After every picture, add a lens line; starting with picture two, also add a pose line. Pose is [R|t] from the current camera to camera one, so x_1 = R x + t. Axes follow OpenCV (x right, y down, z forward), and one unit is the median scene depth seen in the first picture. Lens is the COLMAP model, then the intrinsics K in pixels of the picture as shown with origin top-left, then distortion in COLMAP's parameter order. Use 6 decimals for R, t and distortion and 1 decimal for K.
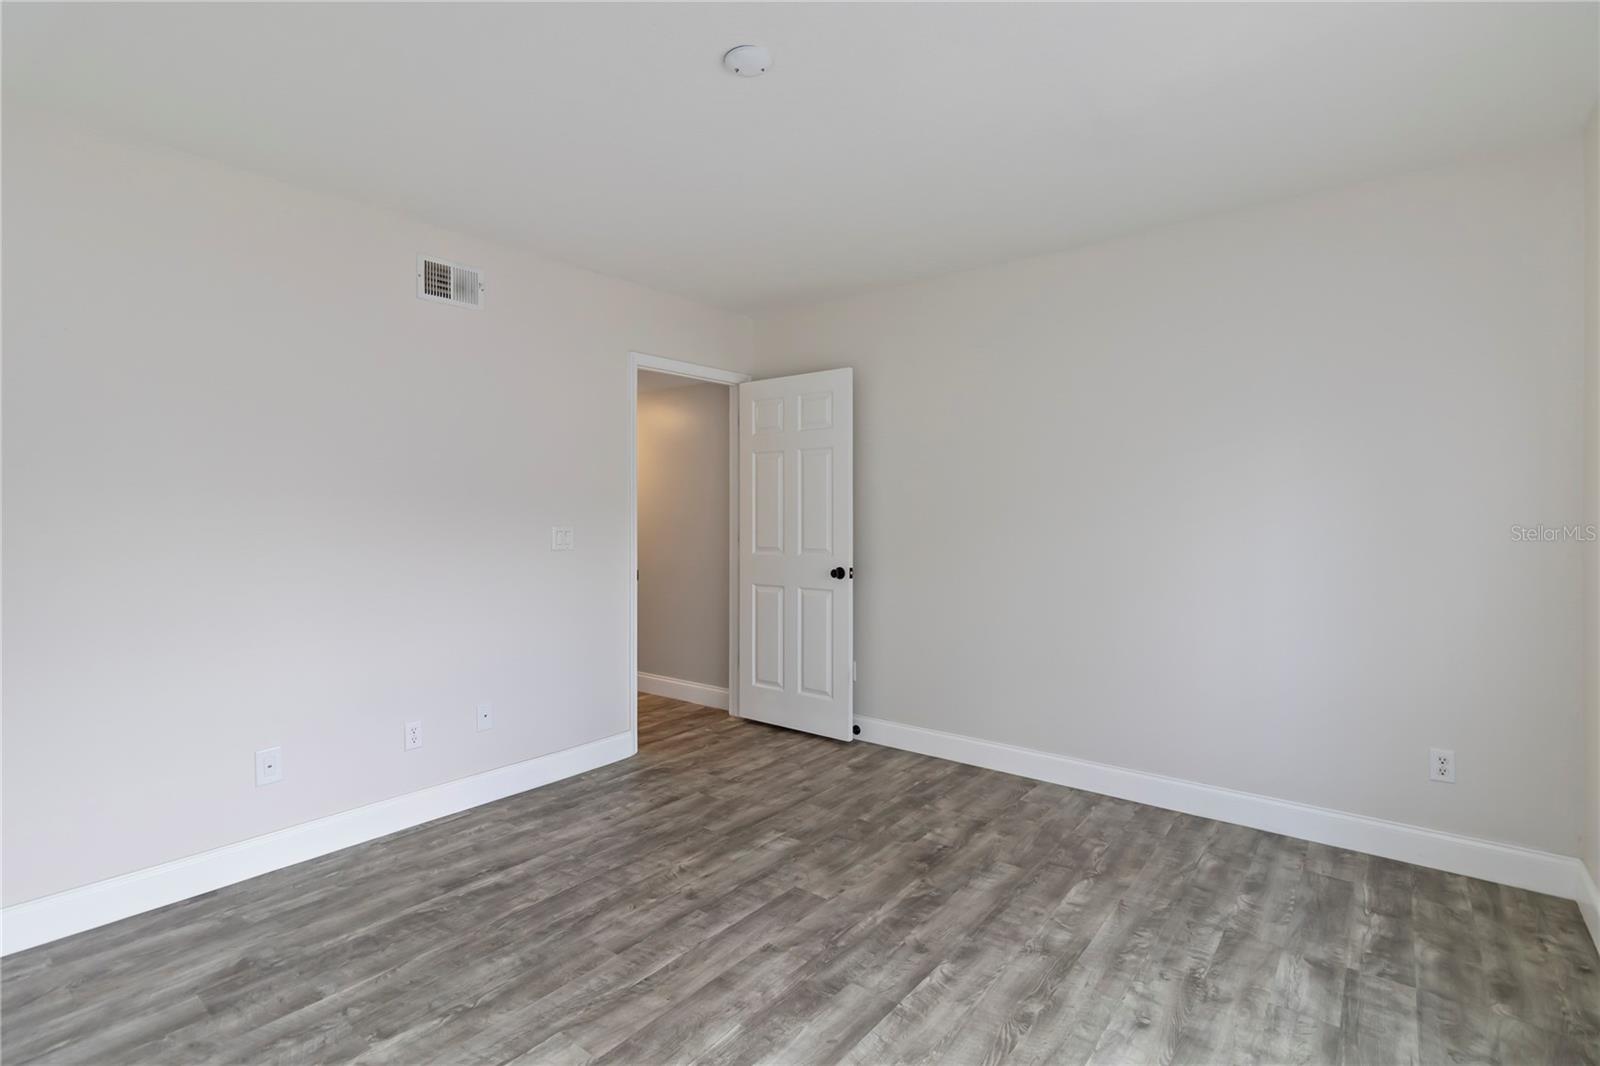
lens RADIAL K [[738.1, 0, 799.2], [0, 738.1, 526.9], [0, 0, 1]] dist [0.002785, 0.000001]
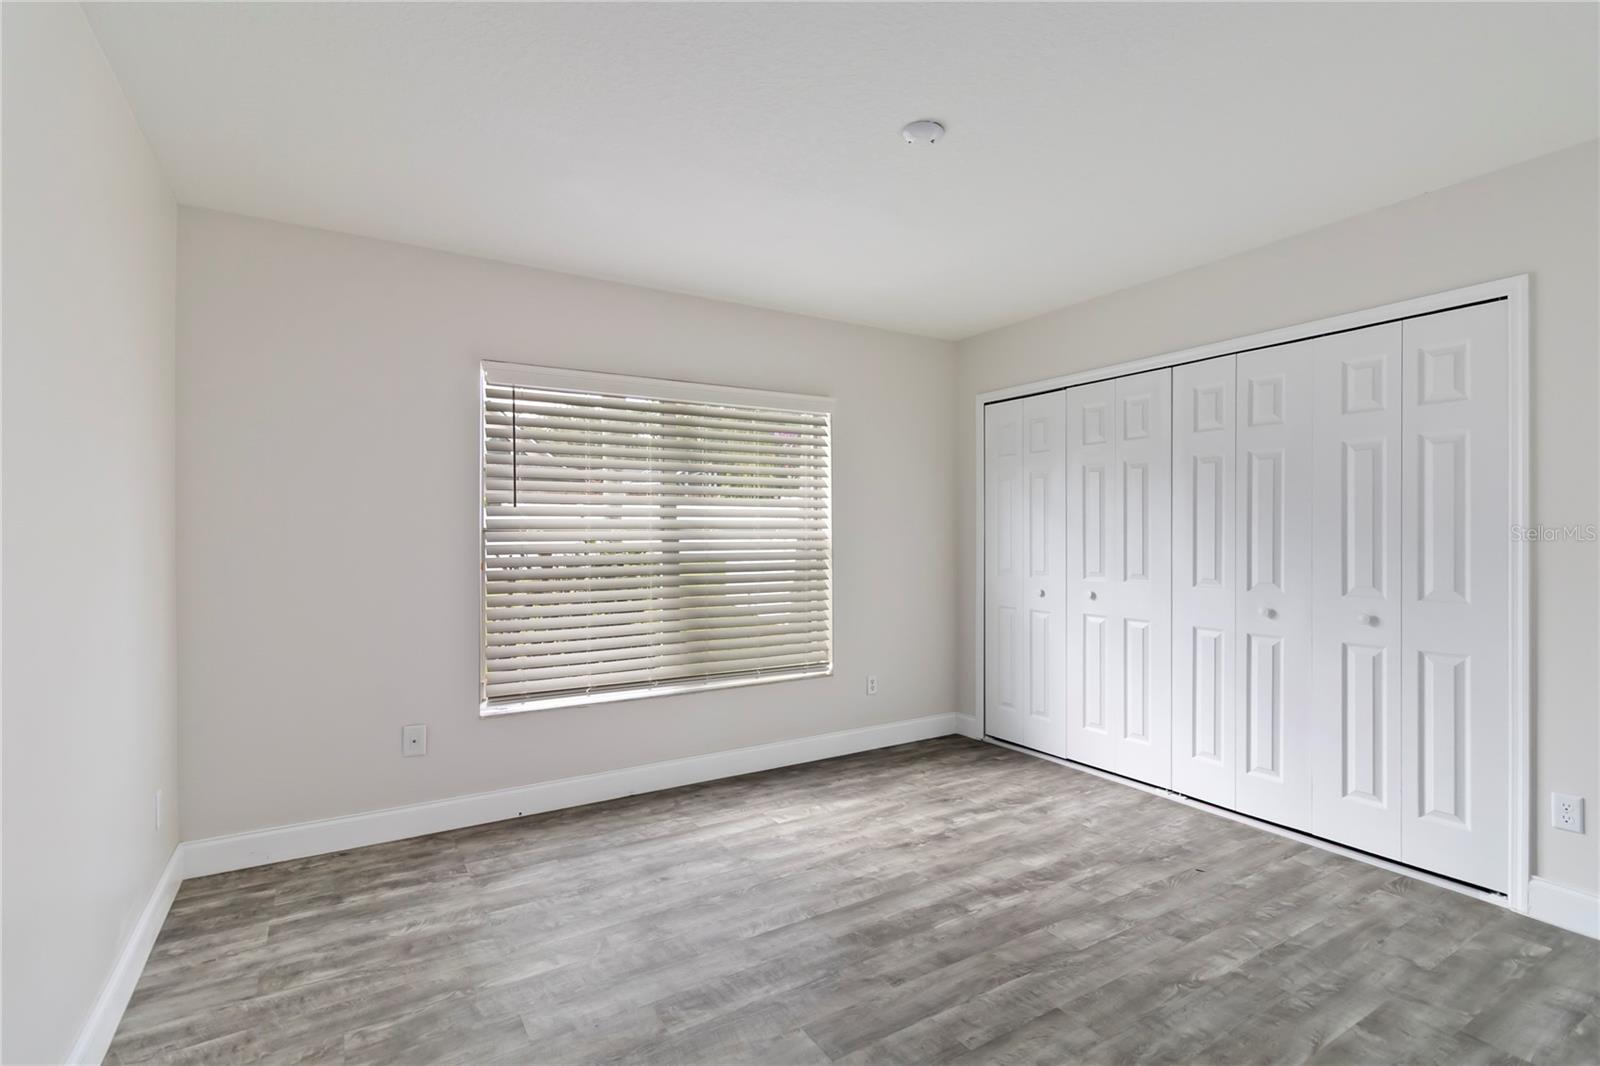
lens RADIAL K [[738.1, 0, 799.0], [0, 738.1, 532.9], [0, 0, 1]] dist [0.002785, 0.000001]
pose [[-0.940131, 0.005639, 0.340766, -0.258502], [0.011587, 0.999814, 0.015420, -0.037584], [-0.340616, 0.018445, -0.940022, 1.959354]]
